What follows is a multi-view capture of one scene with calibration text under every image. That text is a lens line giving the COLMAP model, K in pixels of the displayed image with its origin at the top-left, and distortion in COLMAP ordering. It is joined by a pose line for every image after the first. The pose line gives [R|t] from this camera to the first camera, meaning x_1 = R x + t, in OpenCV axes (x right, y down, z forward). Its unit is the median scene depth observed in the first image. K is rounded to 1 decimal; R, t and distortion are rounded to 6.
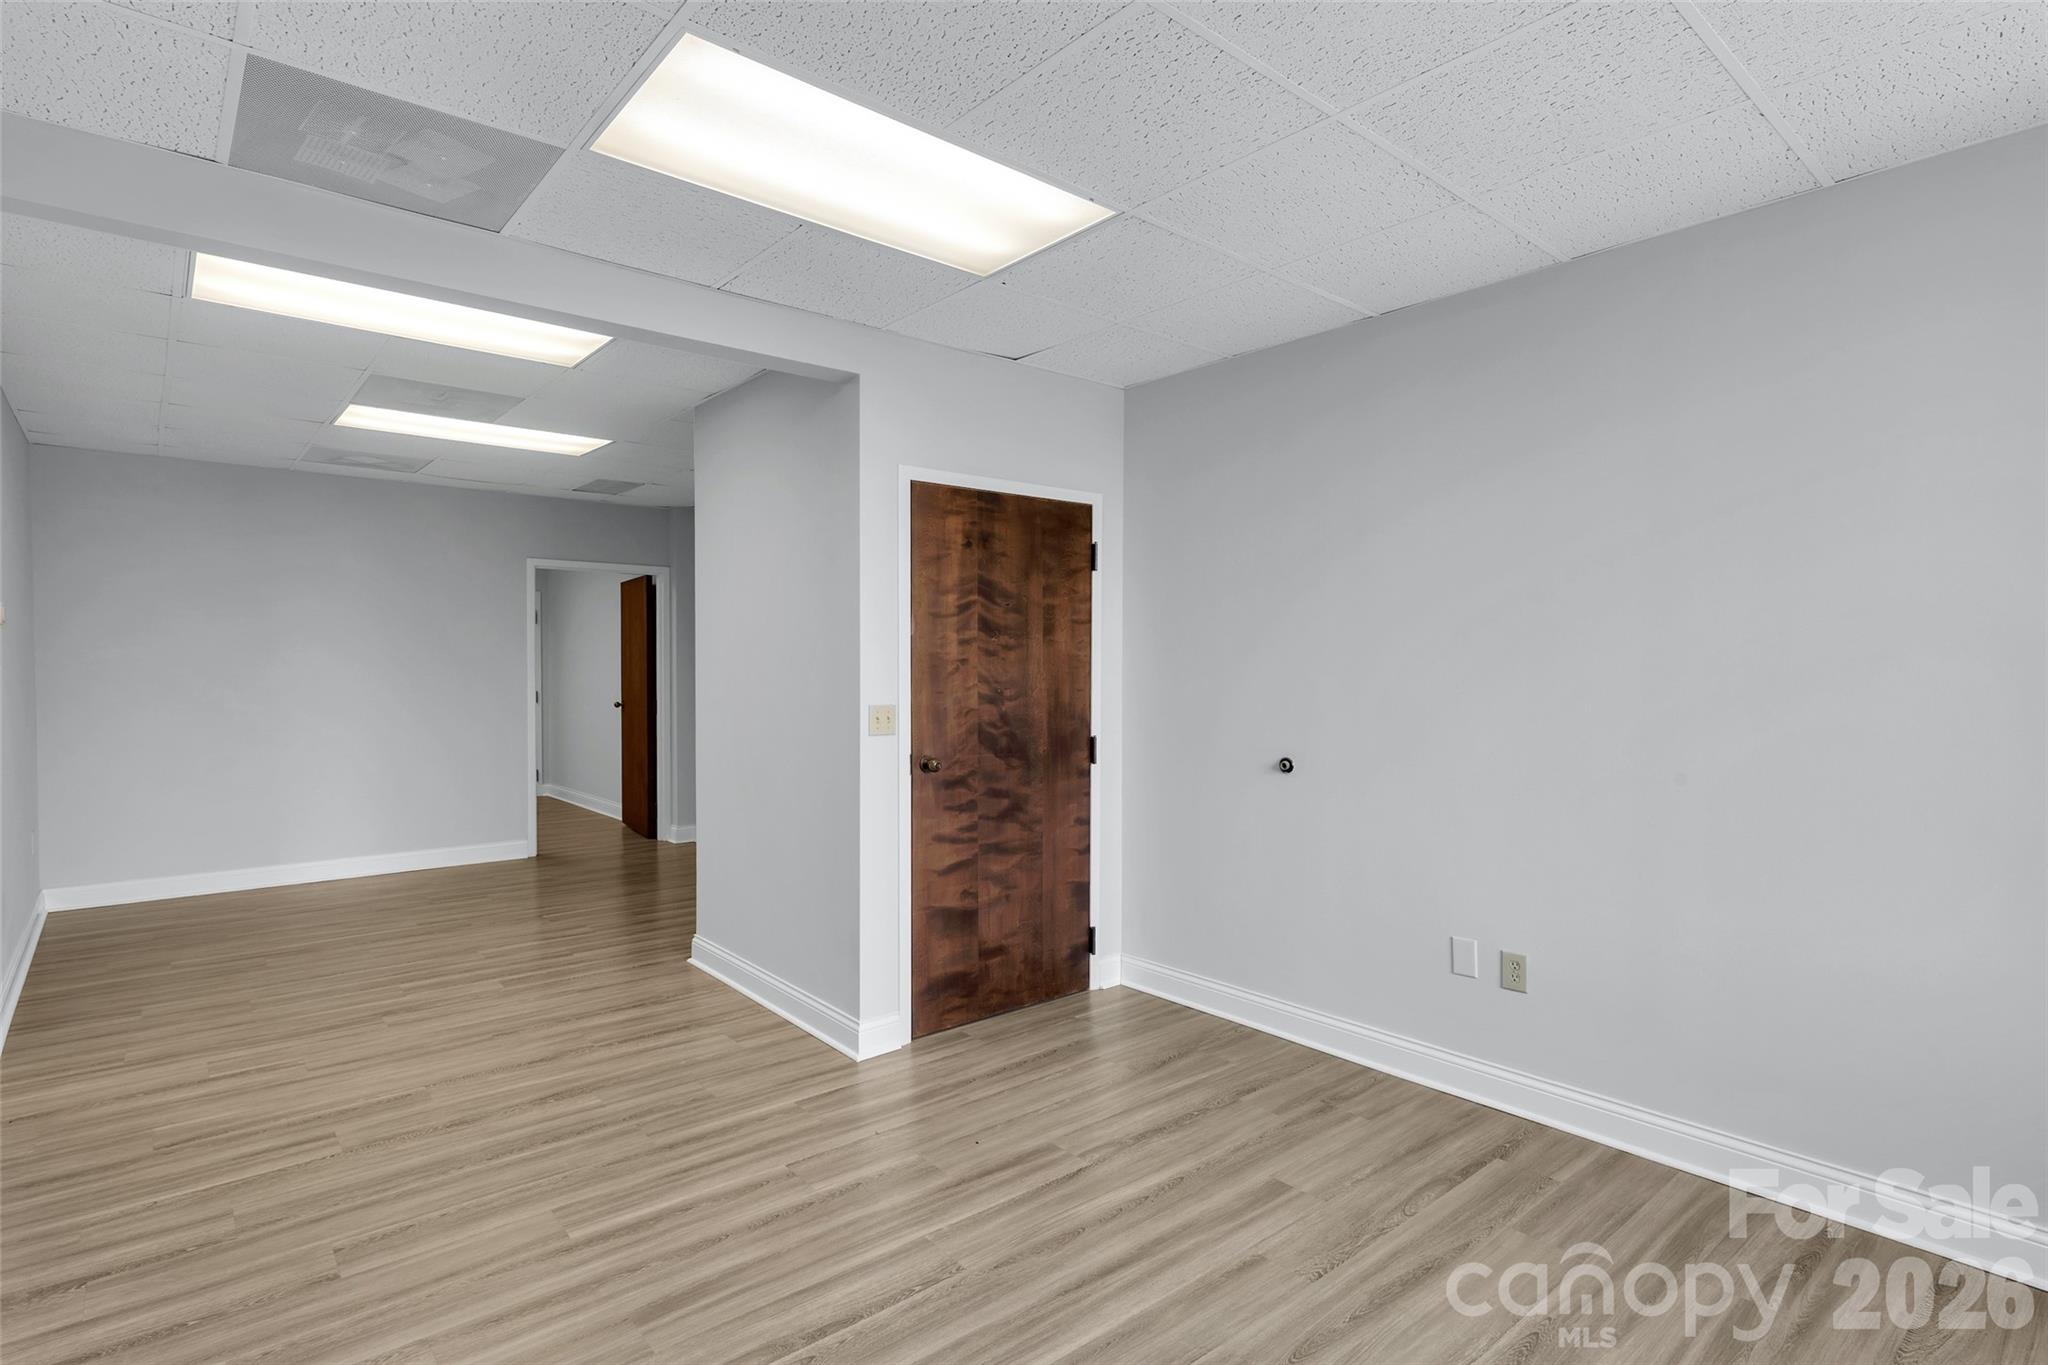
lens RADIAL K [[1016.1, 0, 976.8], [0, 1016.1, 674.5], [0, 0, 1]] dist [-0.002474, -0.000631]
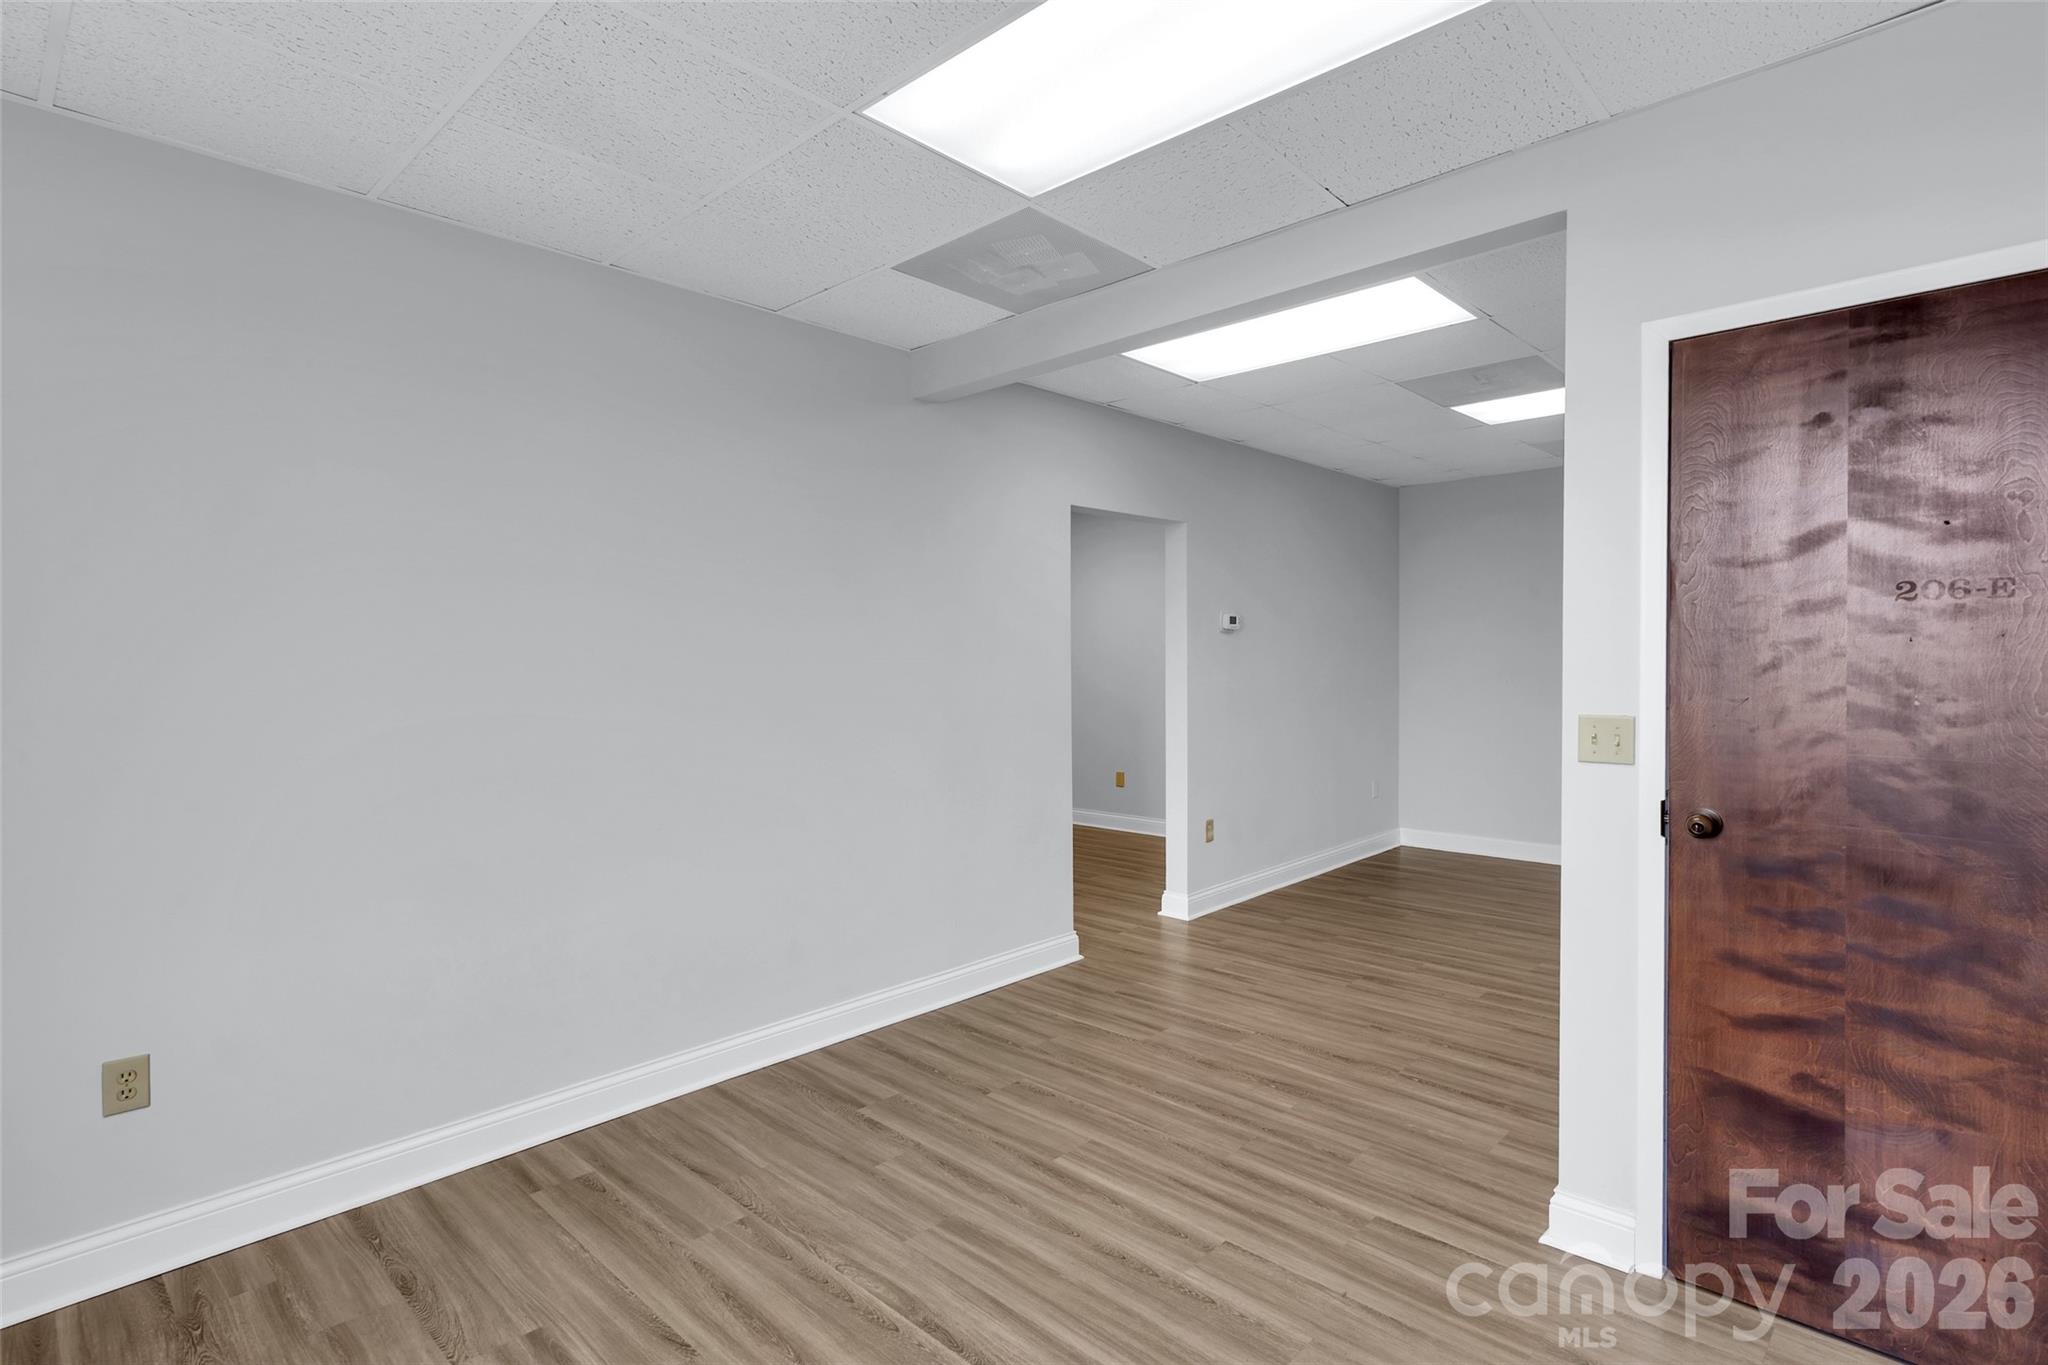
lens RADIAL K [[1010.4, 0, 1026.0], [0, 1010.4, 671.8], [0, 0, 1]] dist [0.000612, 0.000001]
pose [[0.132732, 0.013095, -0.991065, 0.459614], [-0.004604, 0.999910, 0.012595, -0.003150], [0.991141, 0.002892, 0.132781, 0.530380]]
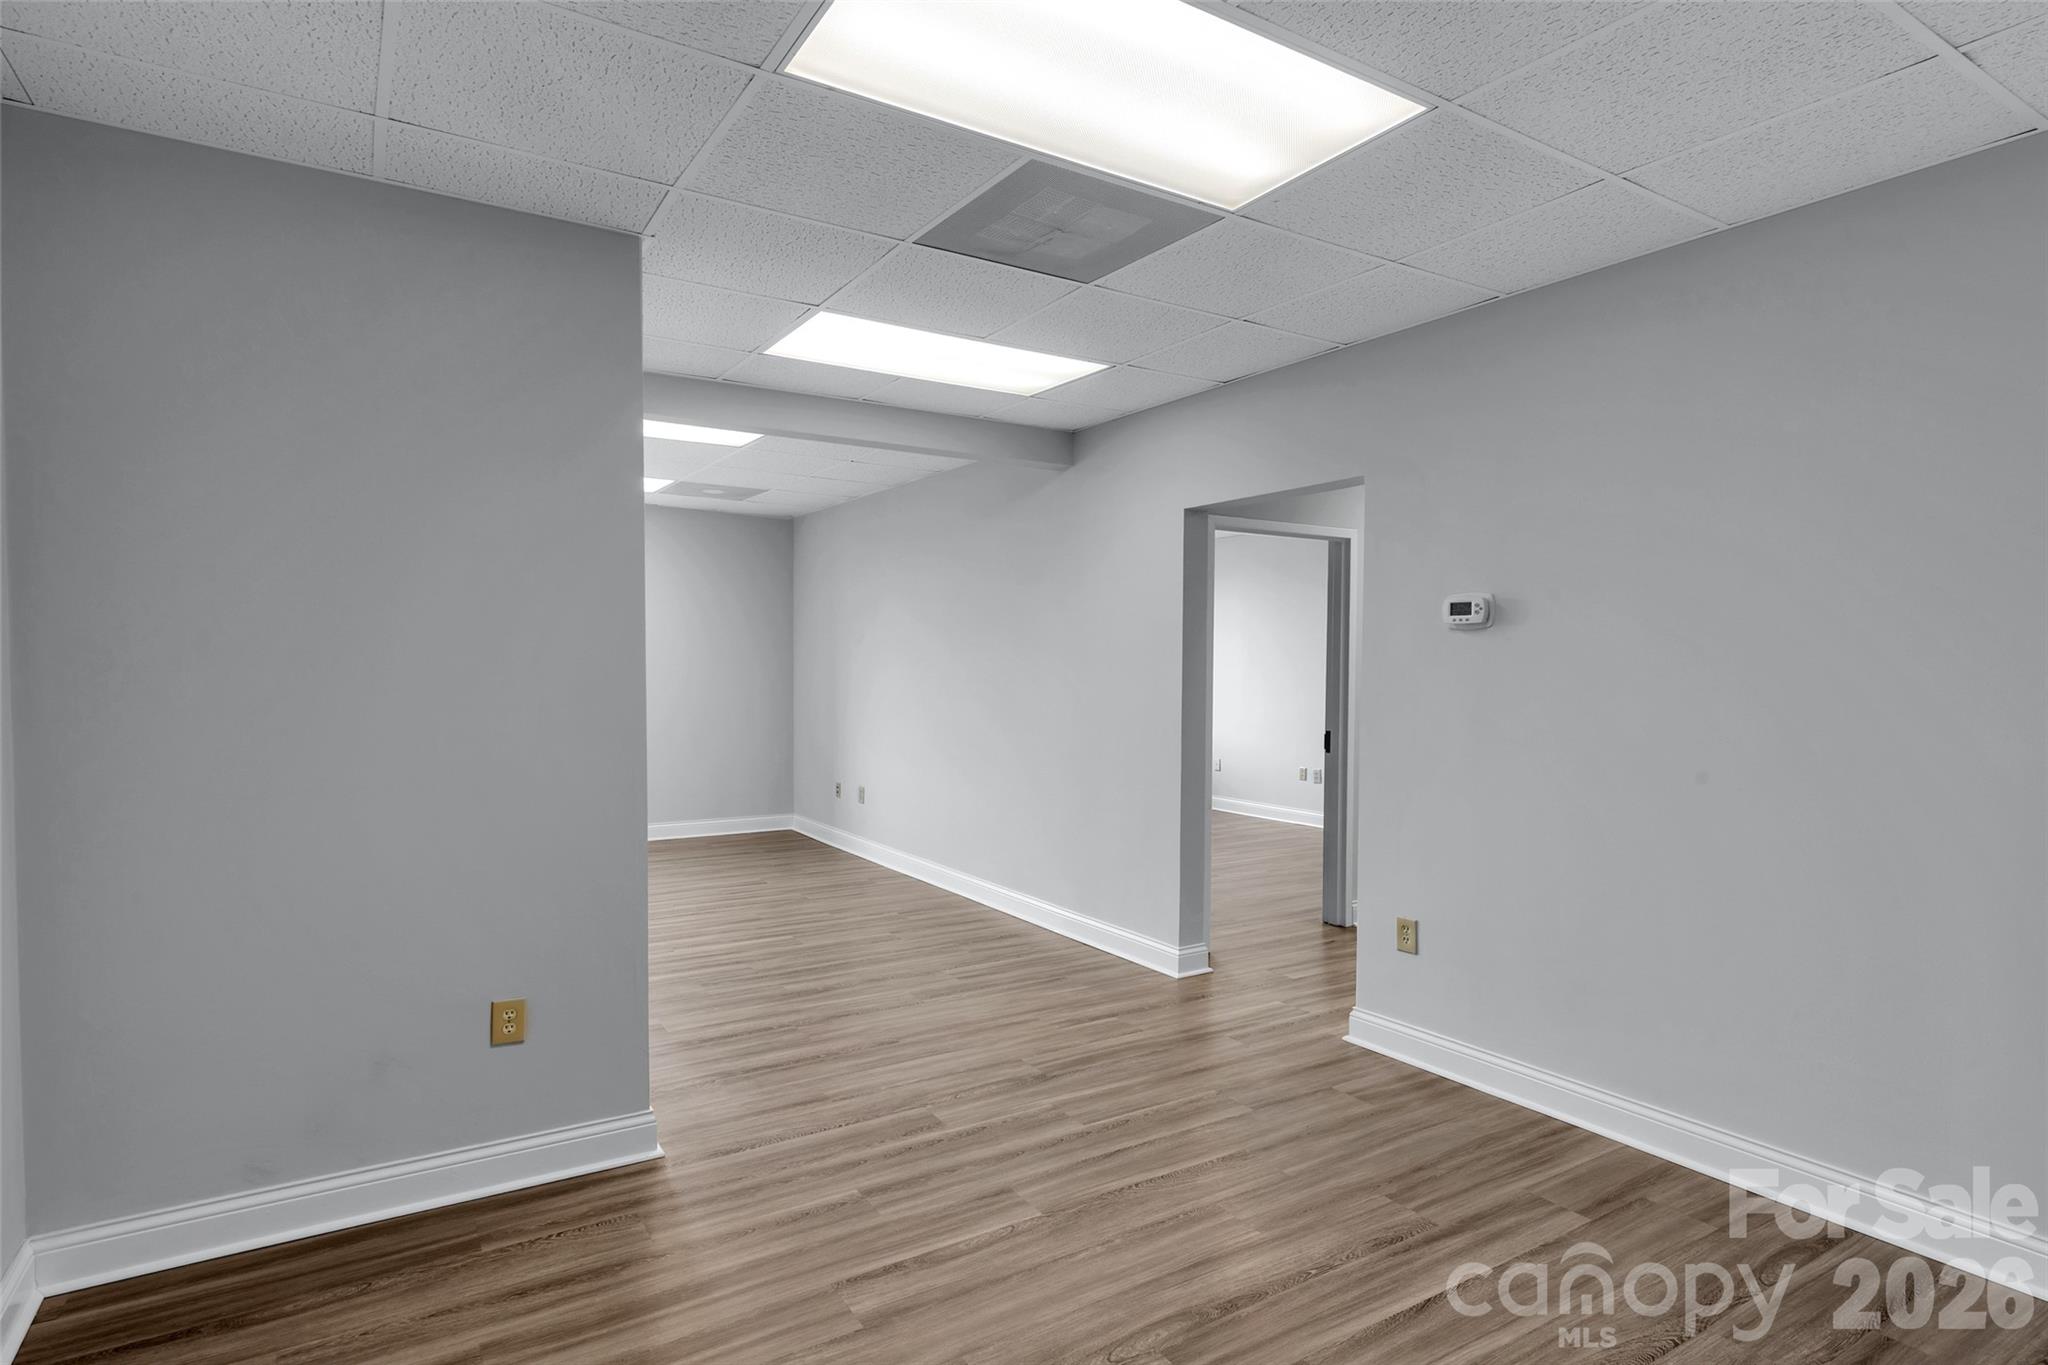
lens RADIAL K [[970.8, 0, 1039.5], [0, 970.8, 671.5], [0, 0, 1]] dist [0.000945, -0.000104]
pose [[-0.998210, -0.002007, 0.059770, -0.669399], [-0.000852, 0.999812, 0.019350, -0.021477], [-0.059798, 0.019264, -0.998025, 1.925712]]
